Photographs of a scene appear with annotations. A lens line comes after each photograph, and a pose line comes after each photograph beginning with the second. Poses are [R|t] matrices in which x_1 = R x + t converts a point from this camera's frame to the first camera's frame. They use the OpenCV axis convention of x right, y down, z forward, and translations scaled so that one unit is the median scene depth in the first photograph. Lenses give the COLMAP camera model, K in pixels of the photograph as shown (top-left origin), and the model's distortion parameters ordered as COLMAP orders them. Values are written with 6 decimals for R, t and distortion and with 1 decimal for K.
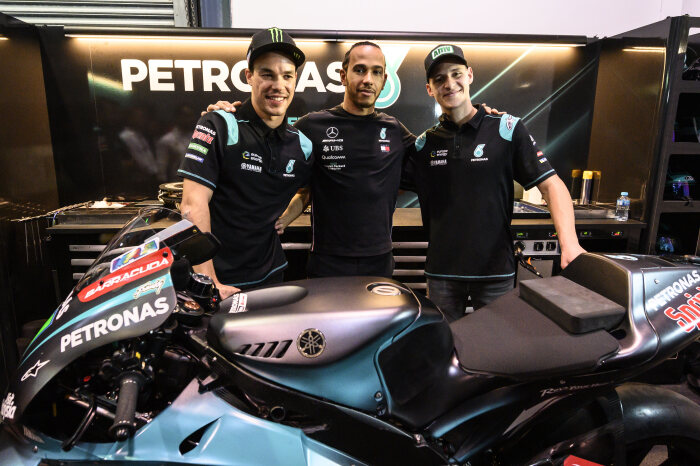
lens RADIAL K [[471.2, 0, 350.0], [0, 471.2, 233.0], [0, 0, 1]] dist [-0.001885, -0.002245]
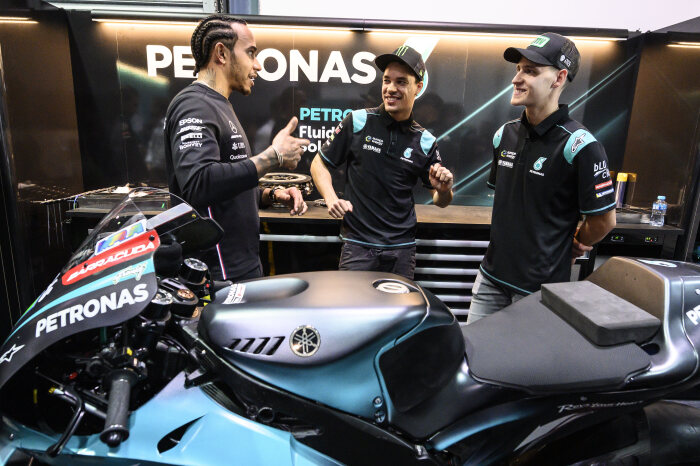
lens RADIAL K [[469.8, 0, 347.8], [0, 469.8, 237.5], [0, 0, 1]] dist [-0.000741, -0.003235]
pose [[0.997647, 0.040288, -0.055480, 0.038333], [-0.039271, 0.999042, 0.019293, 0.009669], [0.056204, -0.017069, 0.998273, 0.082101]]
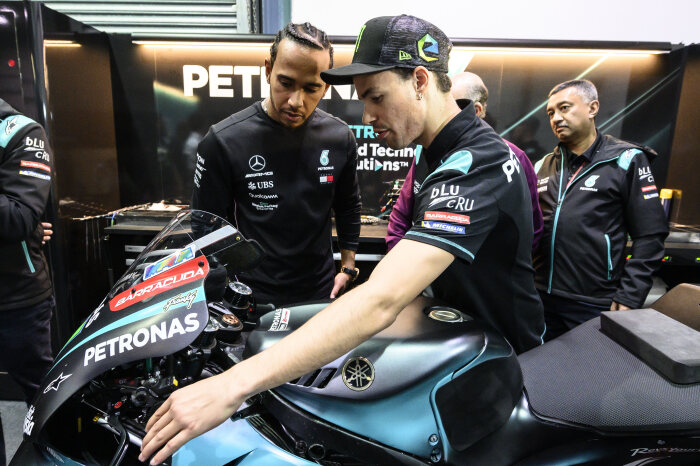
lens RADIAL K [[469.8, 0, 347.8], [0, 469.8, 237.5], [0, 0, 1]] dist [-0.000741, -0.003235]
pose [[0.992881, 0.043139, -0.111025, -0.014557], [-0.044571, 0.998952, -0.010446, -0.006249], [0.110458, 0.015320, 0.993763, 0.118574]]
